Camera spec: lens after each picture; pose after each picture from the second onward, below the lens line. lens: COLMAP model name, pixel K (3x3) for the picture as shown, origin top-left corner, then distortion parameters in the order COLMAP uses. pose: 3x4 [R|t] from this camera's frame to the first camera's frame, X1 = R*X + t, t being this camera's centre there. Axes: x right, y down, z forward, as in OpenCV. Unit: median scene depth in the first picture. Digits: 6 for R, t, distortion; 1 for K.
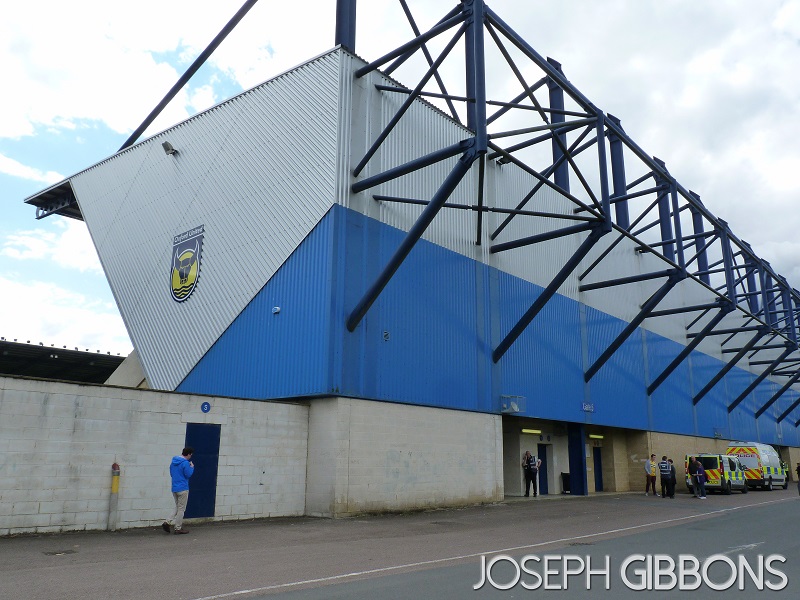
lens RADIAL K [[649.9, 0, 400.0], [0, 649.9, 300.0], [0, 0, 1]] dist [-0.004788, -0.004998]
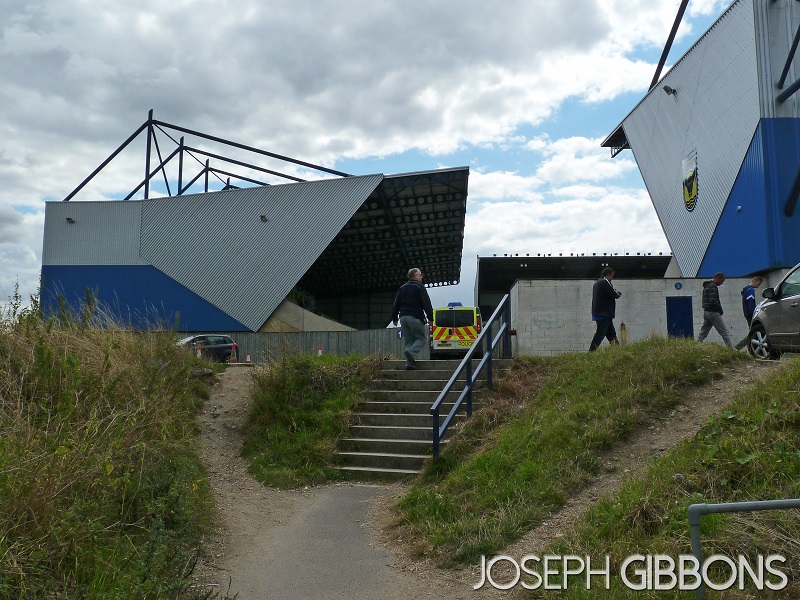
lens RADIAL K [[689.3, 0, 400.0], [0, 689.3, 300.0], [0, 0, 1]] dist [-0.002228, -0.011508]
pose [[0.603604, -0.080822, -0.793177, 0.495611], [0.203168, 0.977598, 0.054995, -0.019098], [0.770964, -0.194343, 0.606503, -0.407861]]
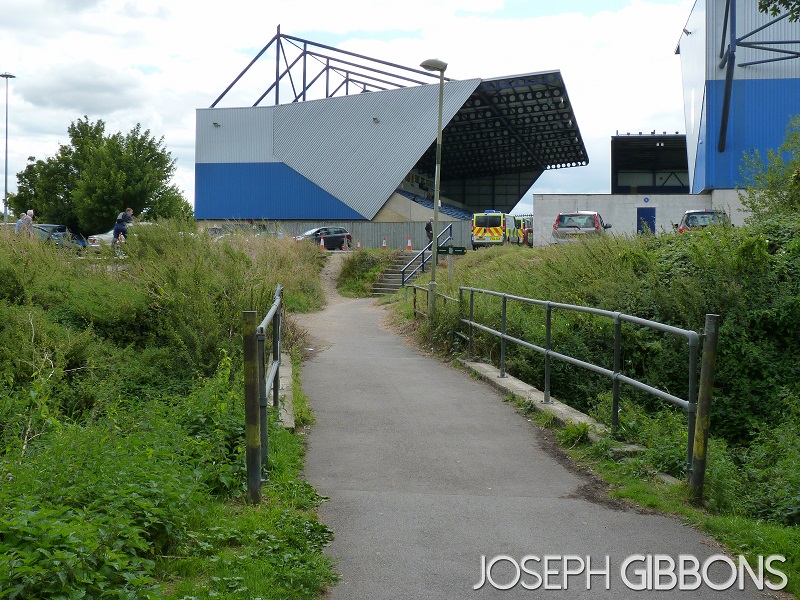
lens RADIAL K [[689.3, 0, 400.0], [0, 689.3, 300.0], [0, 0, 1]] dist [-0.002228, -0.011508]
pose [[0.456241, 0.068573, -0.887210, 1.175565], [0.210886, 0.960291, 0.182669, -0.089623], [0.864506, -0.270441, 0.423663, -0.648244]]
